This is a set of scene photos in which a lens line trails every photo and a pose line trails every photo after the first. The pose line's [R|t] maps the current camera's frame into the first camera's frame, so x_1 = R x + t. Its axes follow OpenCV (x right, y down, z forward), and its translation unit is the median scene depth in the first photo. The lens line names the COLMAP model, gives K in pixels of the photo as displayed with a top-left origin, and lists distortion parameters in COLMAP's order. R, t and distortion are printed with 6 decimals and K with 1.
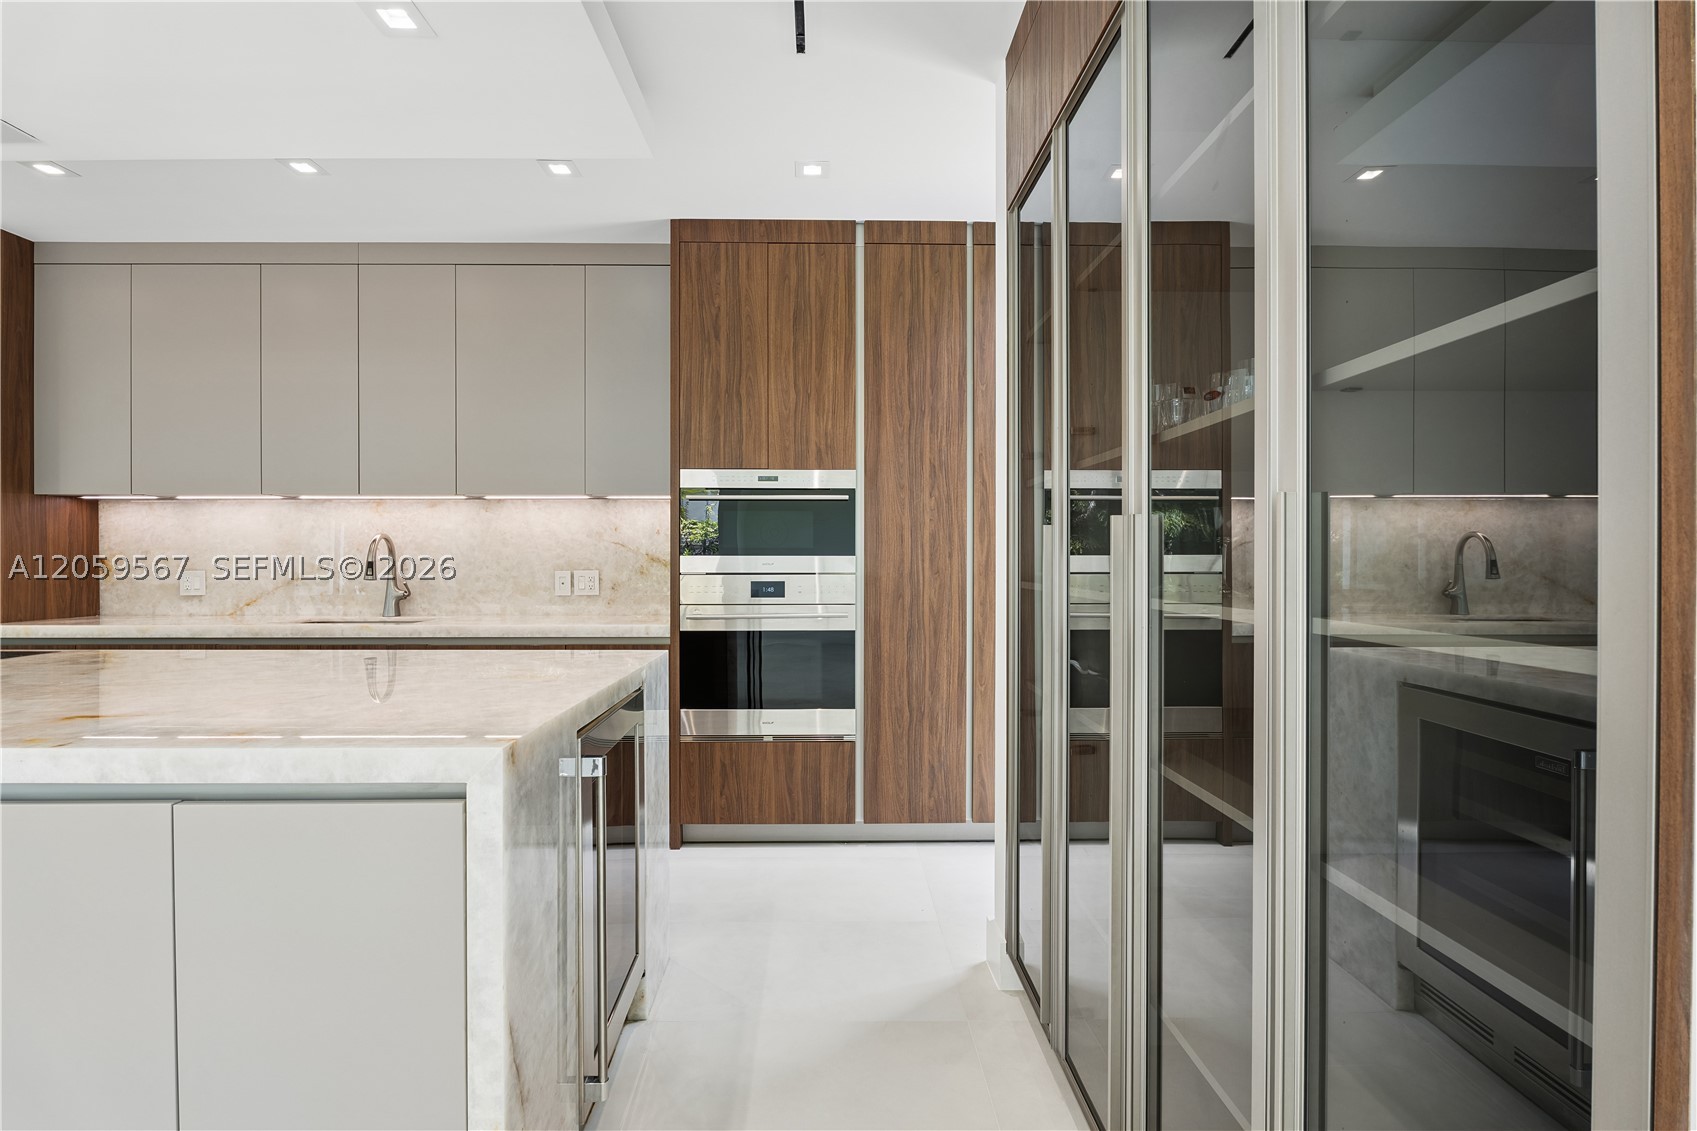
lens RADIAL K [[791.2, 0, 843.3], [0, 791.2, 559.1], [0, 0, 1]] dist [-0.013997, -0.000687]
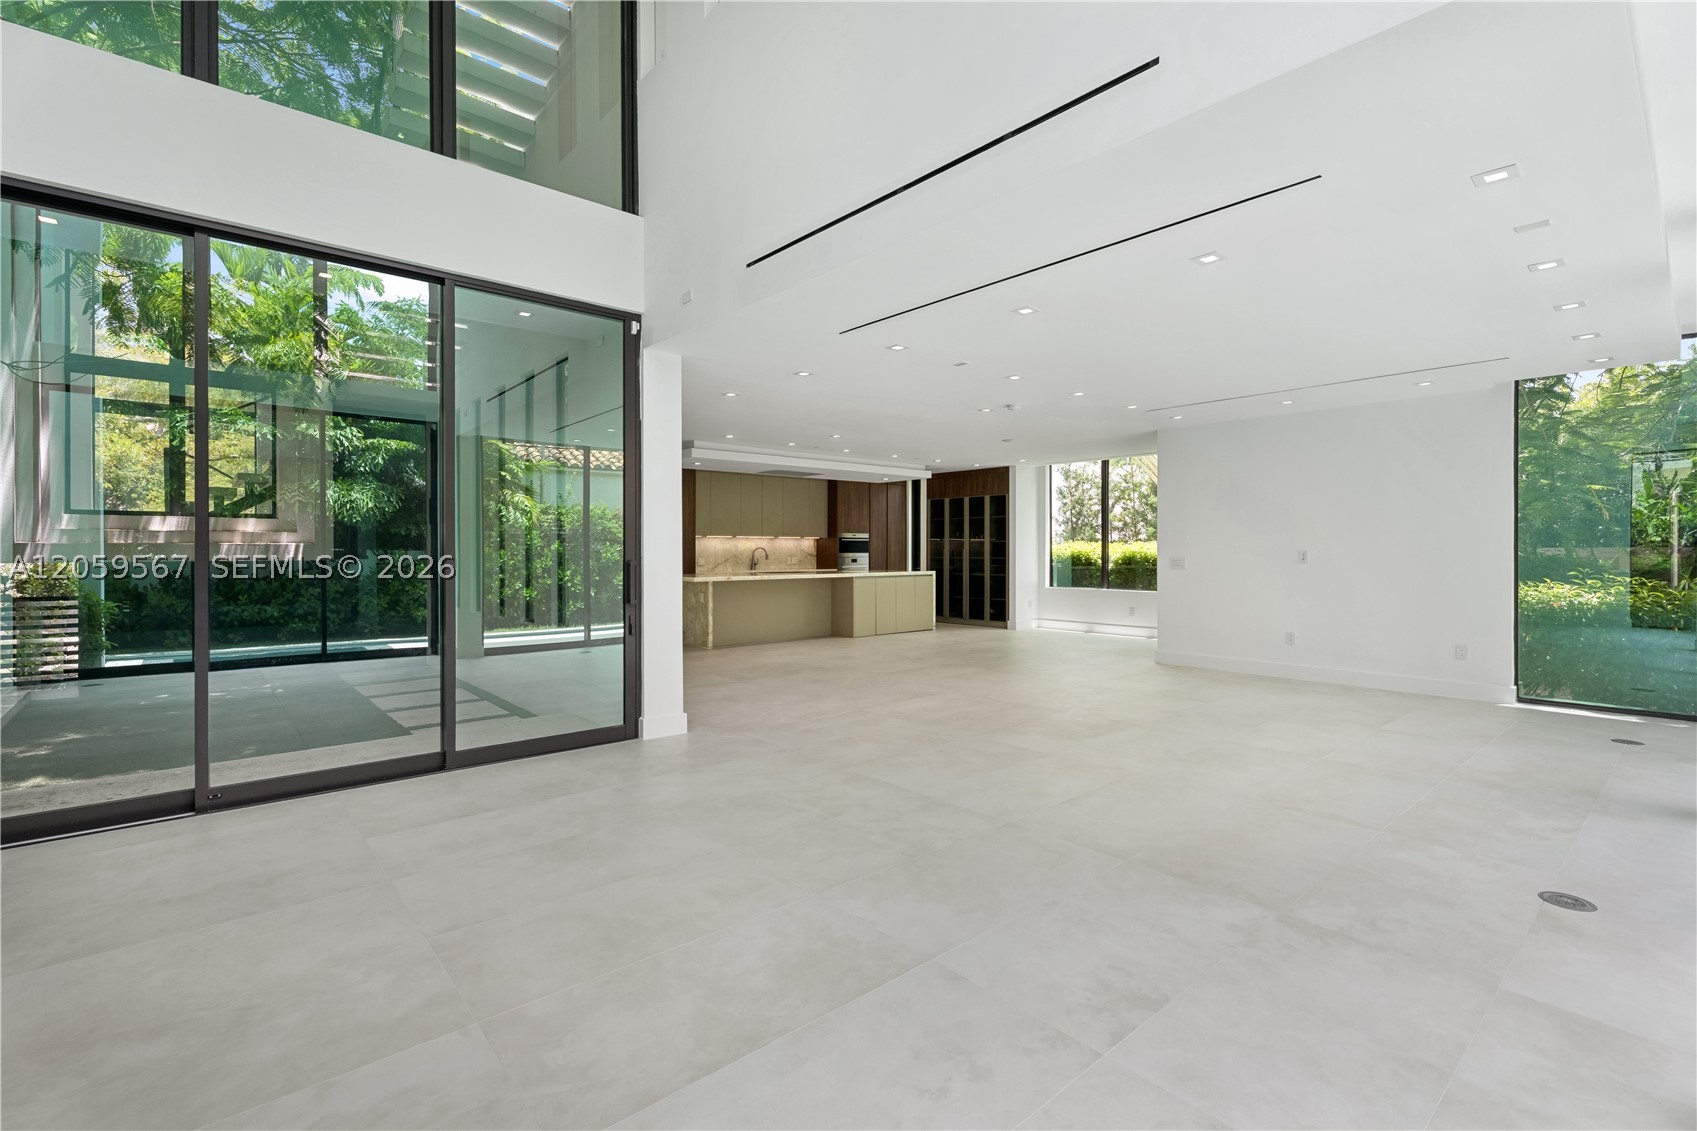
lens RADIAL K [[750.9, 0, 838.9], [0, 750.9, 561.2], [0, 0, 1]] dist [0.002343, 0.000440]
pose [[0.770165, -0.009743, 0.637771, -2.805624], [0.002182, 0.999918, 0.012640, -0.011237], [-0.637842, -0.008343, 0.770122, -2.148038]]
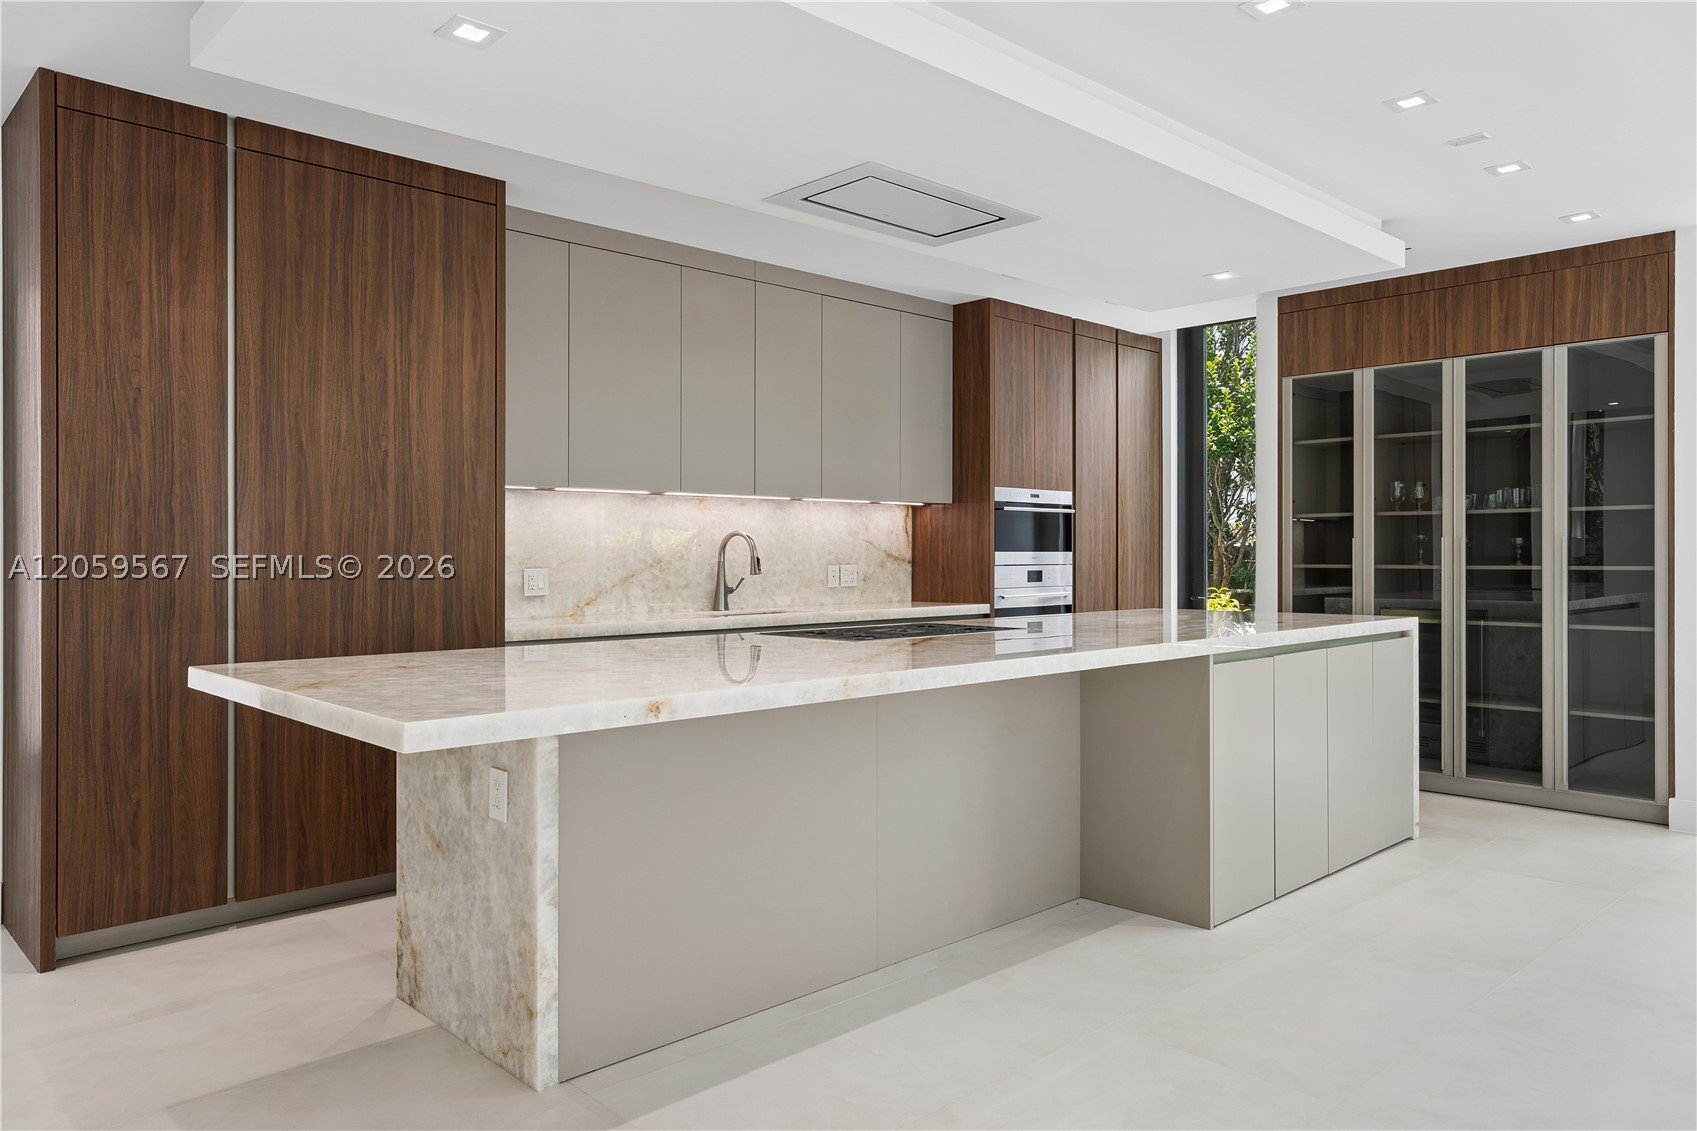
lens RADIAL K [[1144.9, 0, 833.9], [0, 1144.9, 551.7], [0, 0, 1]] dist [-0.000746, 0.005552]
pose [[0.745530, 0.000030, 0.666472, -1.680688], [0.003314, 0.999987, -0.003751, 0.001701], [-0.666464, 0.005005, 0.745521, -0.256528]]
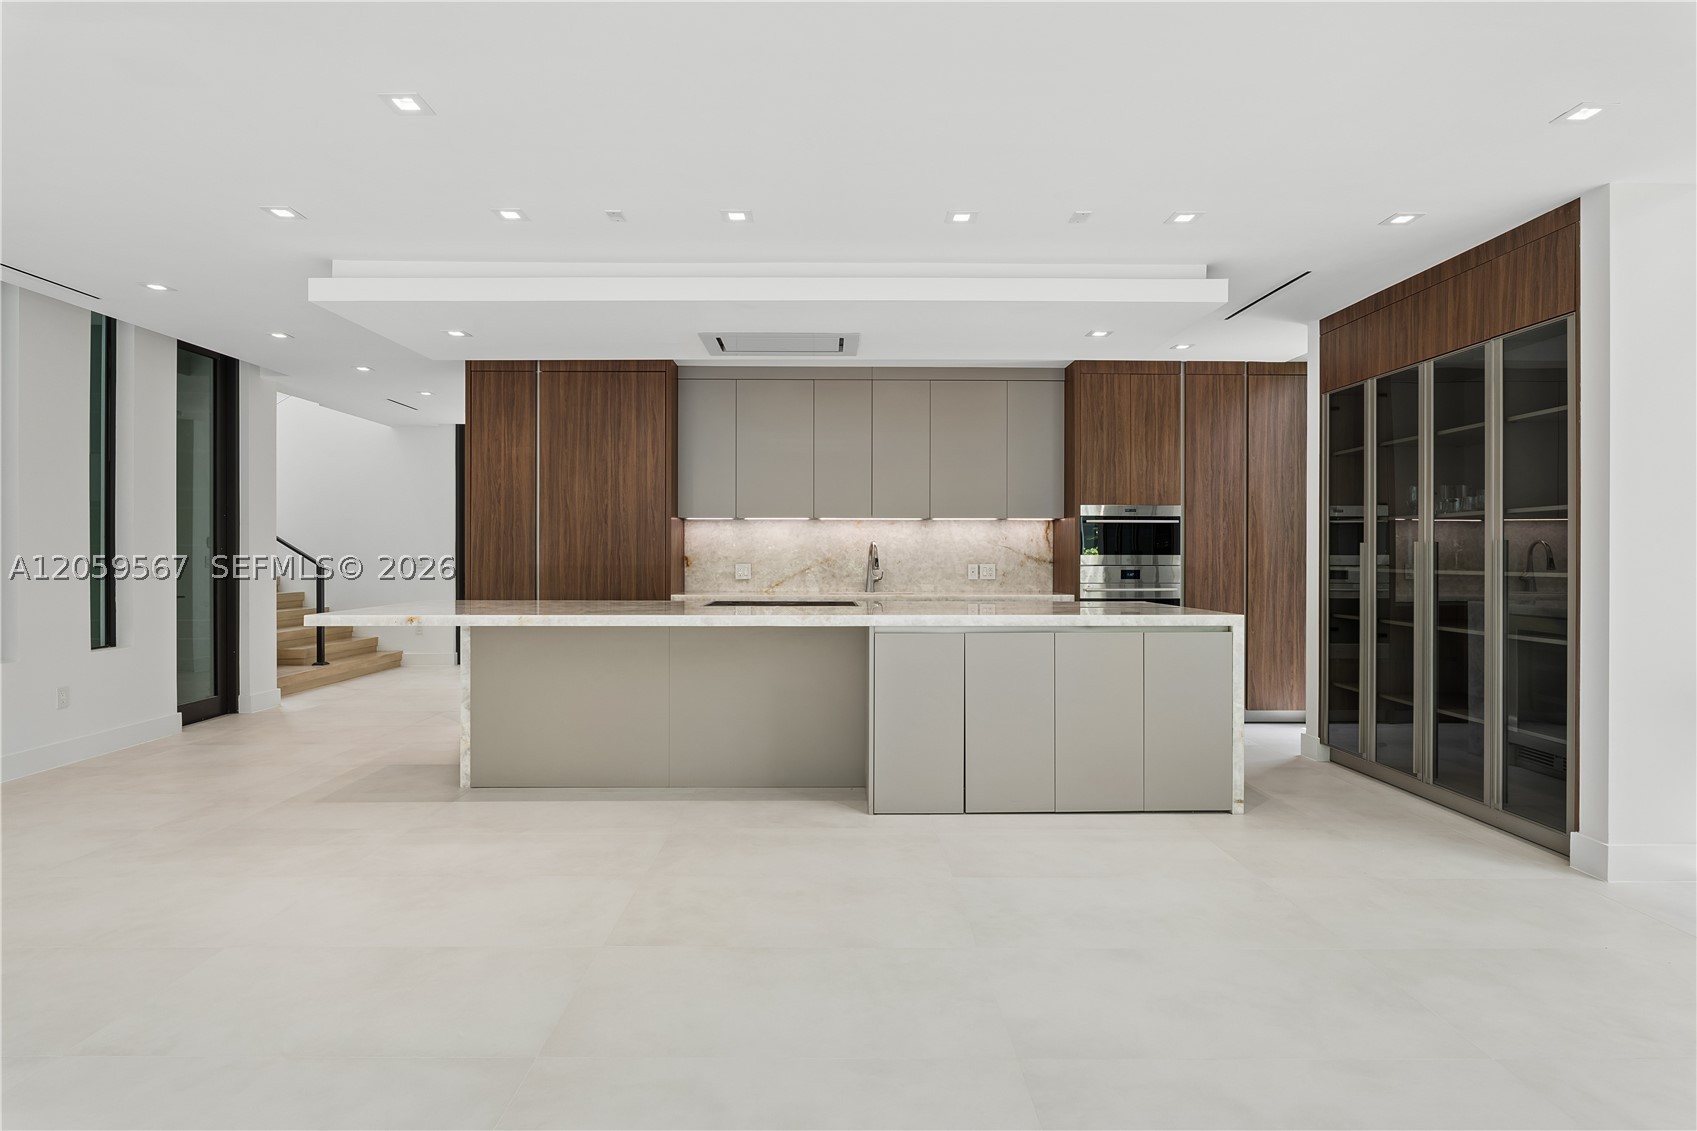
lens RADIAL K [[860.3, 0, 841.2], [0, 860.3, 558.0], [0, 0, 1]] dist [-0.016499, 0.000113]
pose [[0.999942, 0.001301, -0.010646, -0.703580], [-0.001291, 0.999999, 0.000930, 0.001211], [0.010647, -0.000916, 0.999943, -0.878919]]
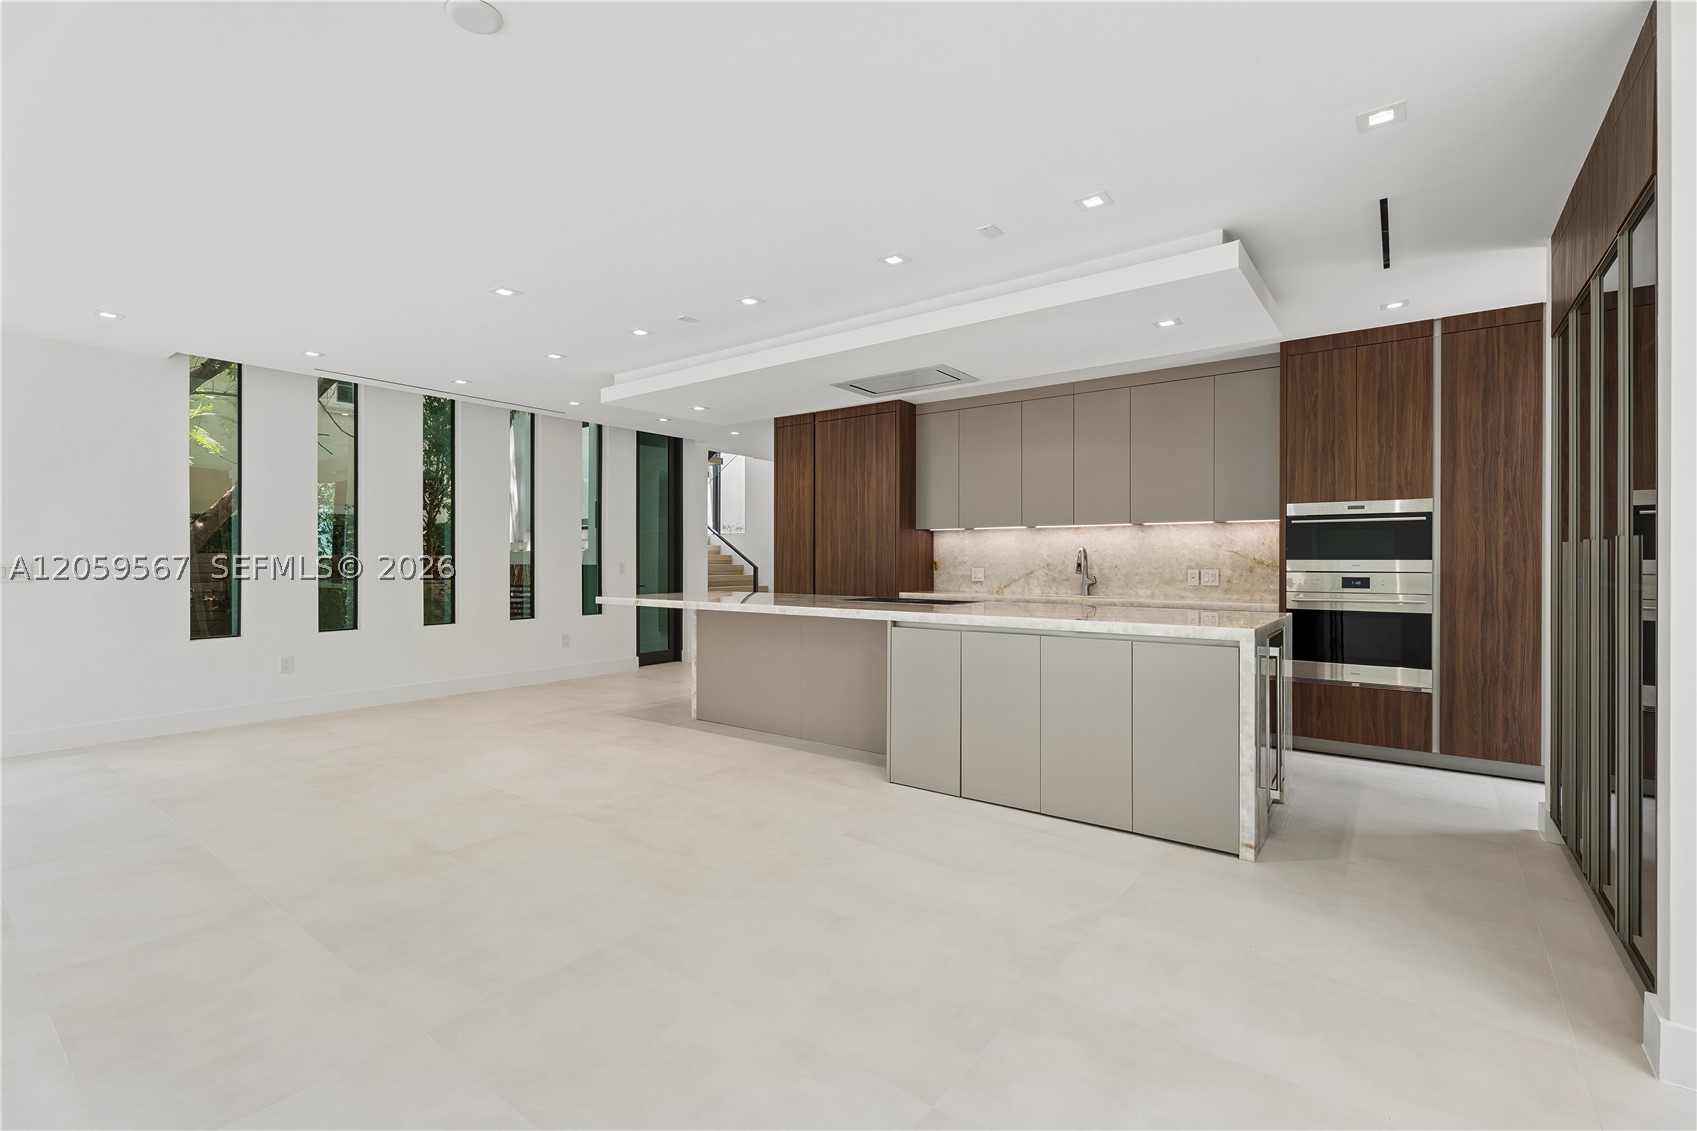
lens RADIAL K [[750.9, 0, 838.9], [0, 750.9, 561.2], [0, 0, 1]] dist [0.002343, 0.000440]
pose [[0.781905, 0.001845, -0.623395, 0.023867], [-0.003561, 0.999993, -0.001507, 0.003565], [0.623388, 0.003399, 0.781905, -0.685483]]
